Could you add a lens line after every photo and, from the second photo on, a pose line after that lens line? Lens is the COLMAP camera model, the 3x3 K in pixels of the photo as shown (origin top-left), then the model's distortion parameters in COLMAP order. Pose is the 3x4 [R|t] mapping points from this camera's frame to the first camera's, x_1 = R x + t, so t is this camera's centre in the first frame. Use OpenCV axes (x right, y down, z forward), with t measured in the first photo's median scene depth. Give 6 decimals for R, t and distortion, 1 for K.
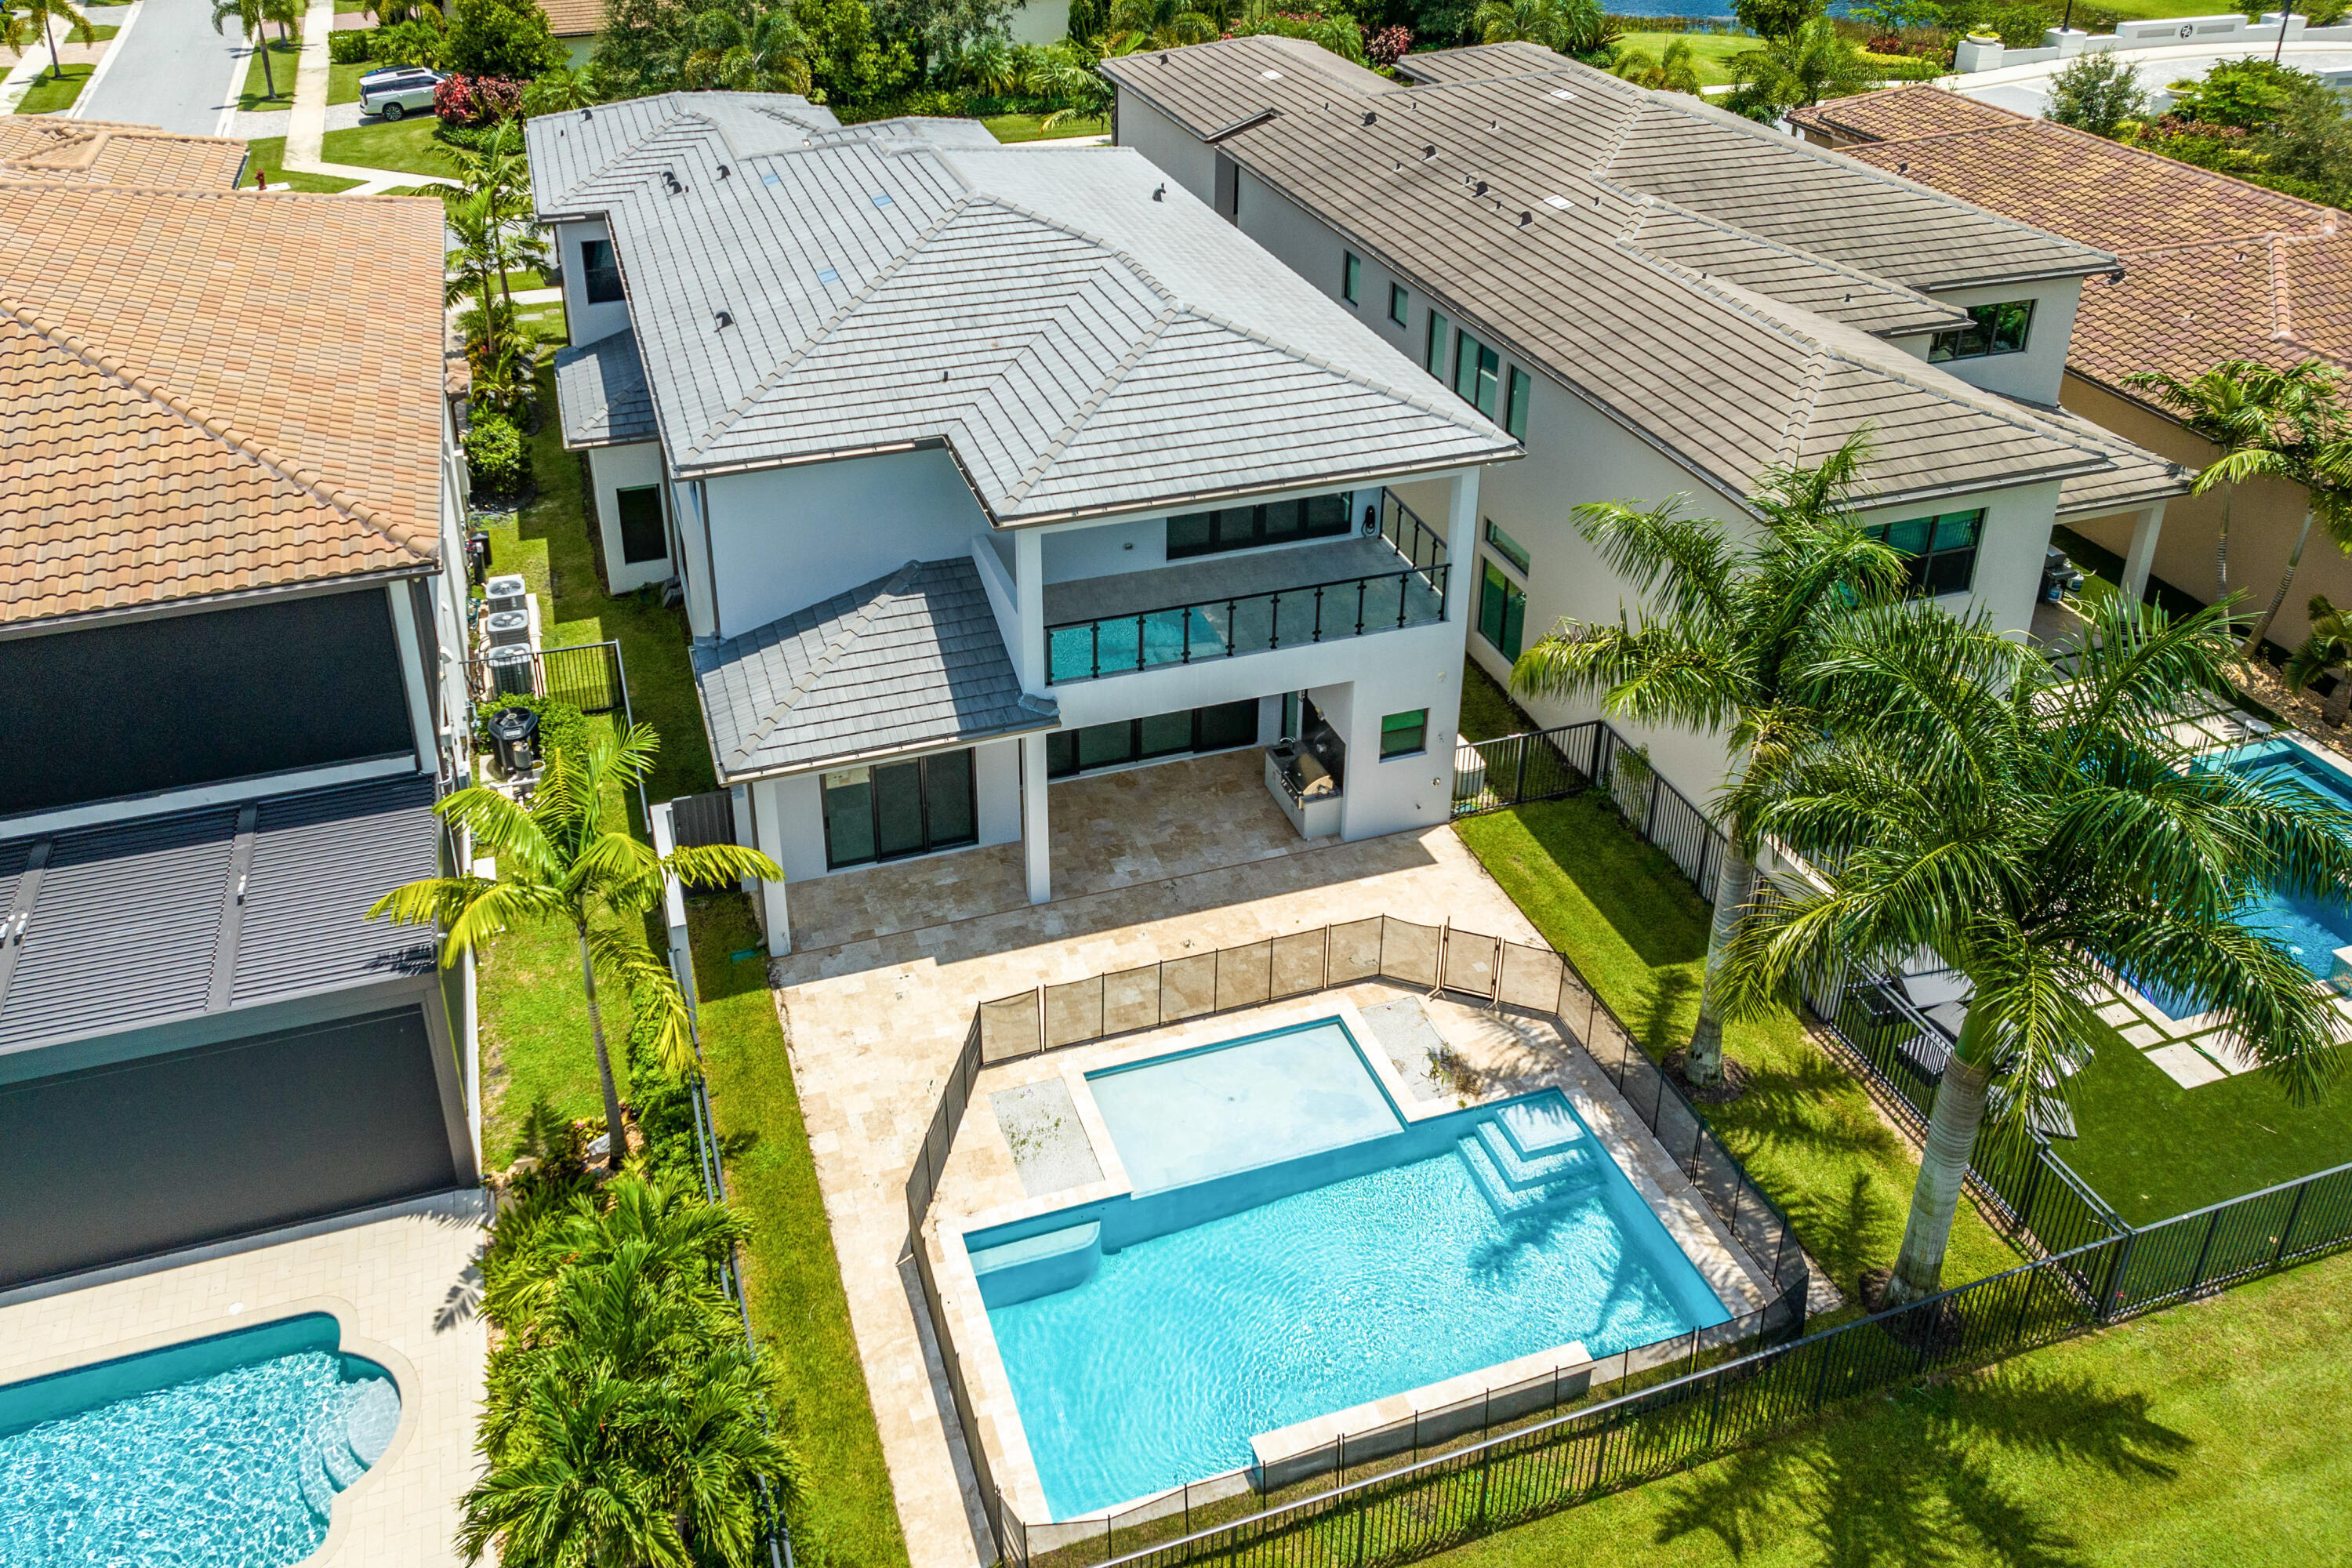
lens RADIAL K [[1813.9, 0, 957.1], [0, 1813.9, 708.8], [0, 0, 1]] dist [-0.007080, -0.005696]
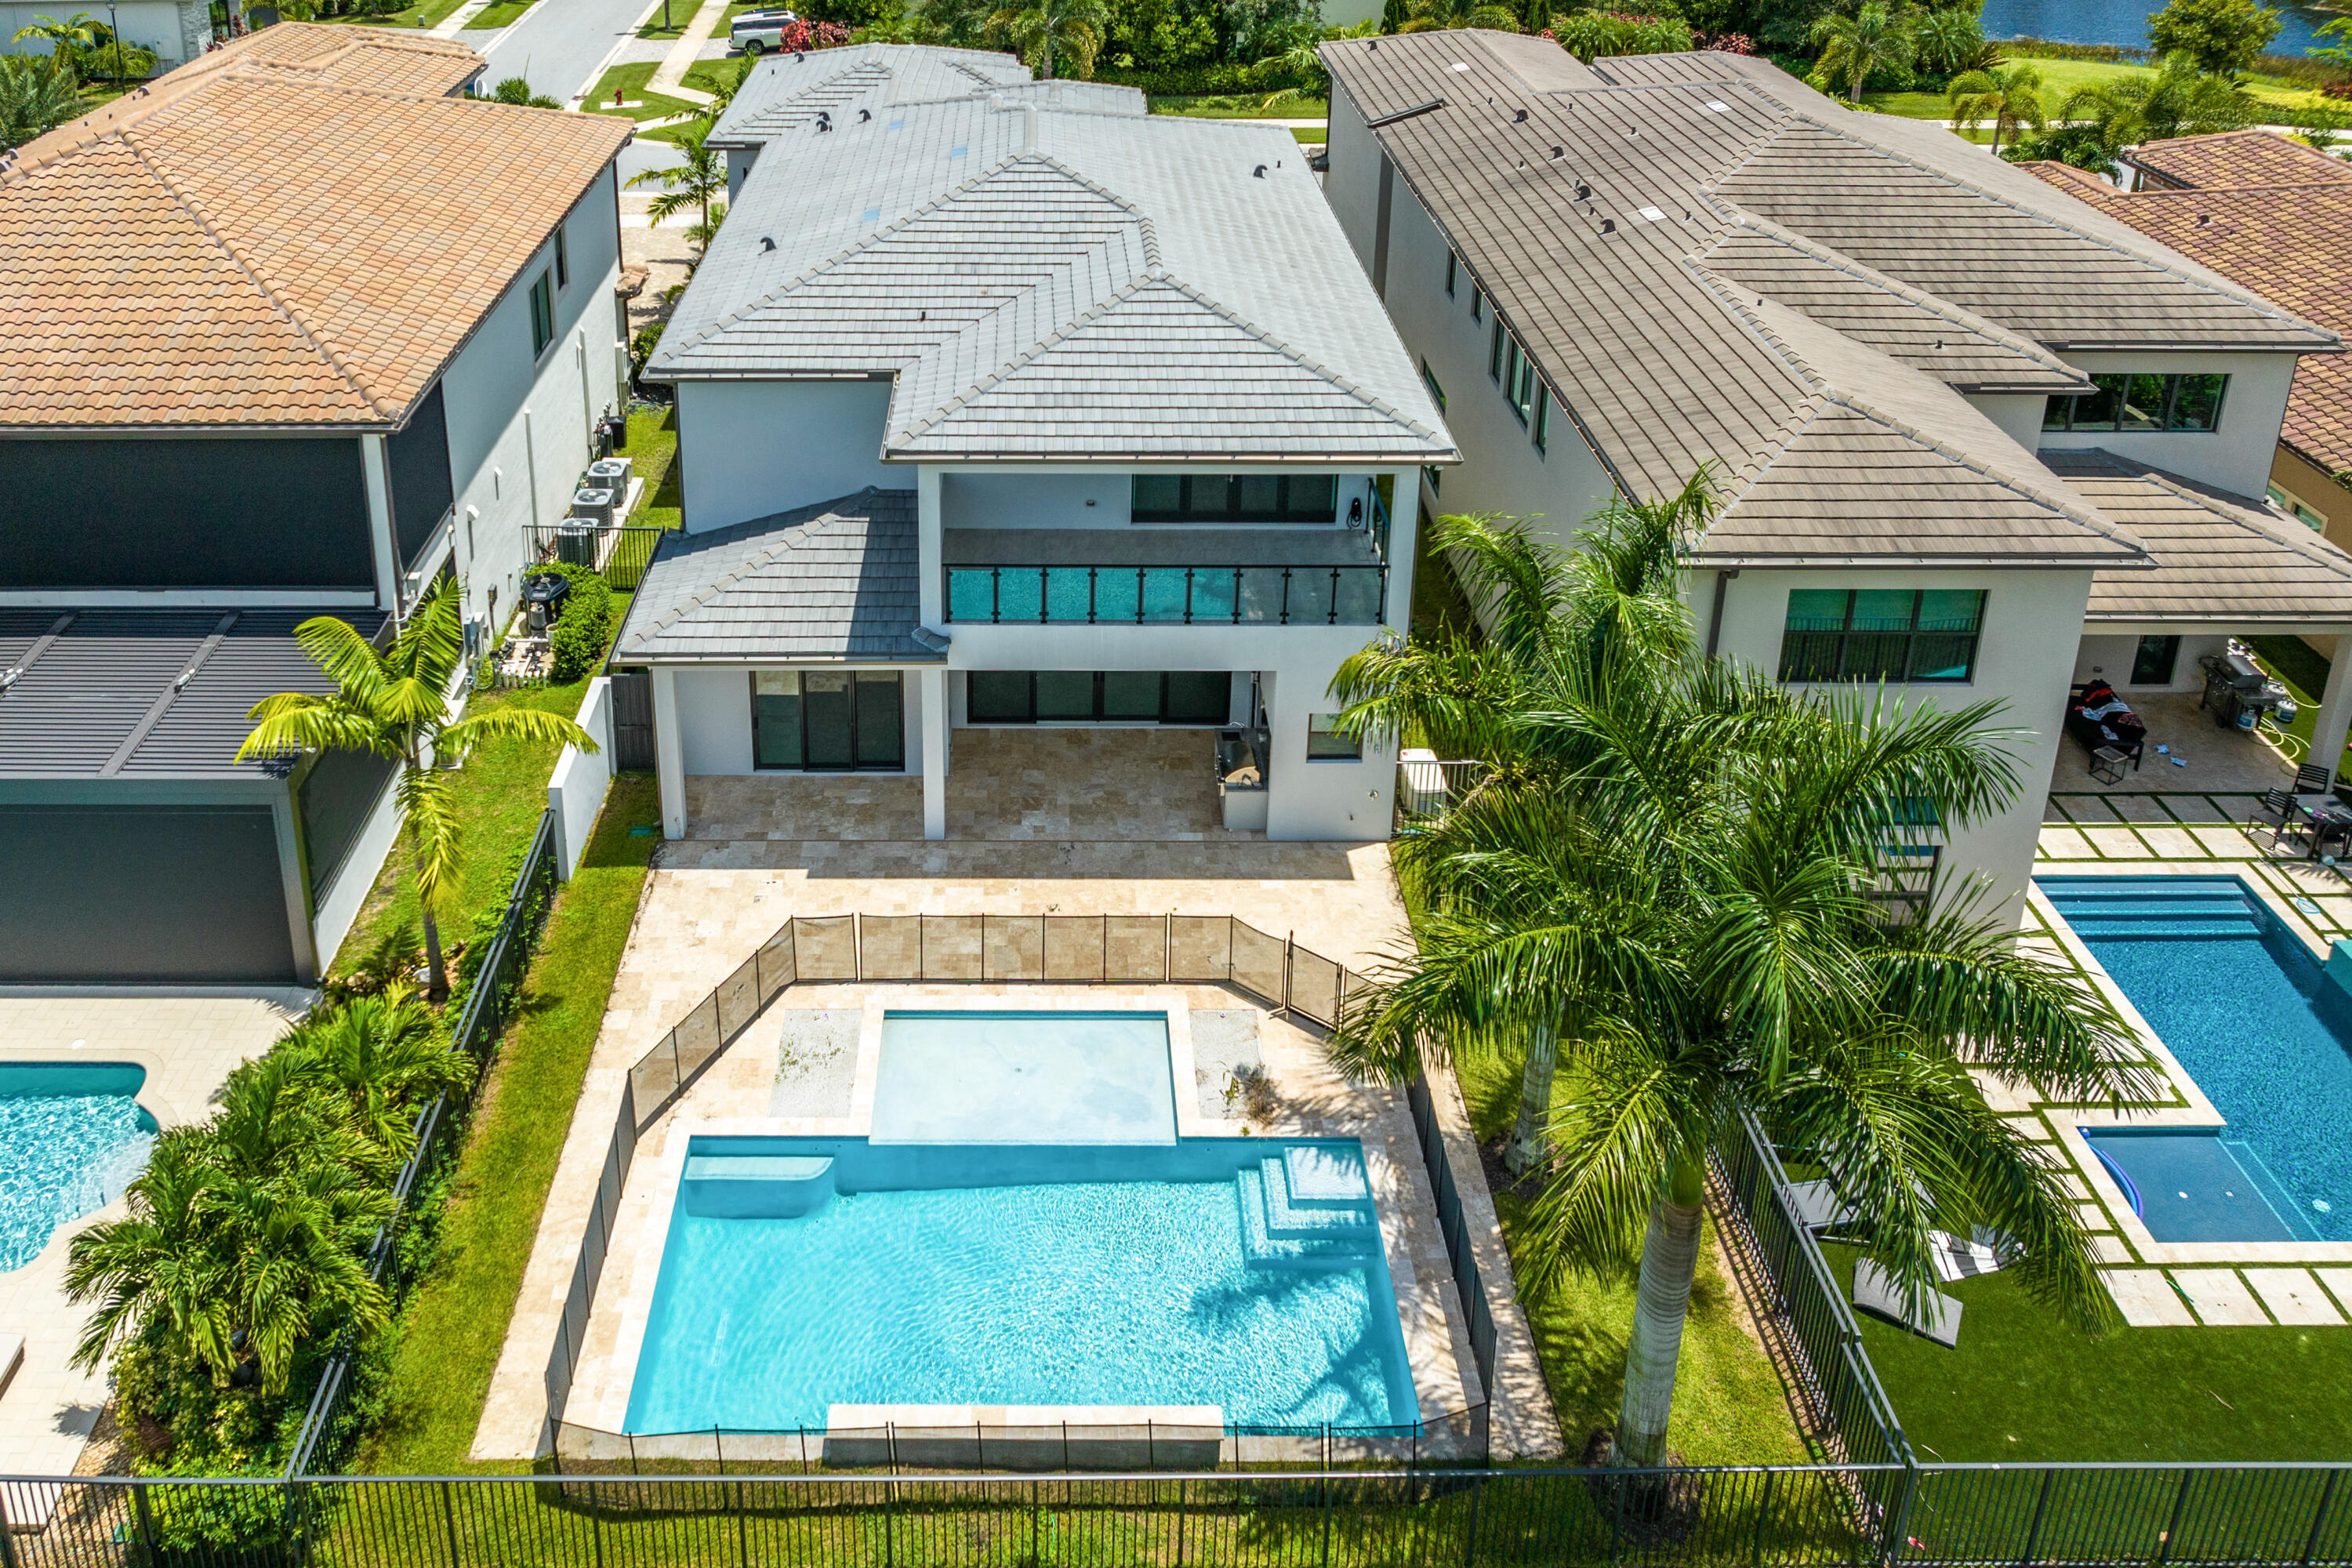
lens RADIAL K [[1777.8, 0, 867.5], [0, 1777.8, 445.3], [0, 0, 1]] dist [-0.001181, -0.002436]
pose [[0.948995, 0.131369, -0.286619, 0.283429], [-0.162373, 0.982875, -0.087126, -0.016685], [0.270266, 0.129221, 0.954075, 0.023961]]
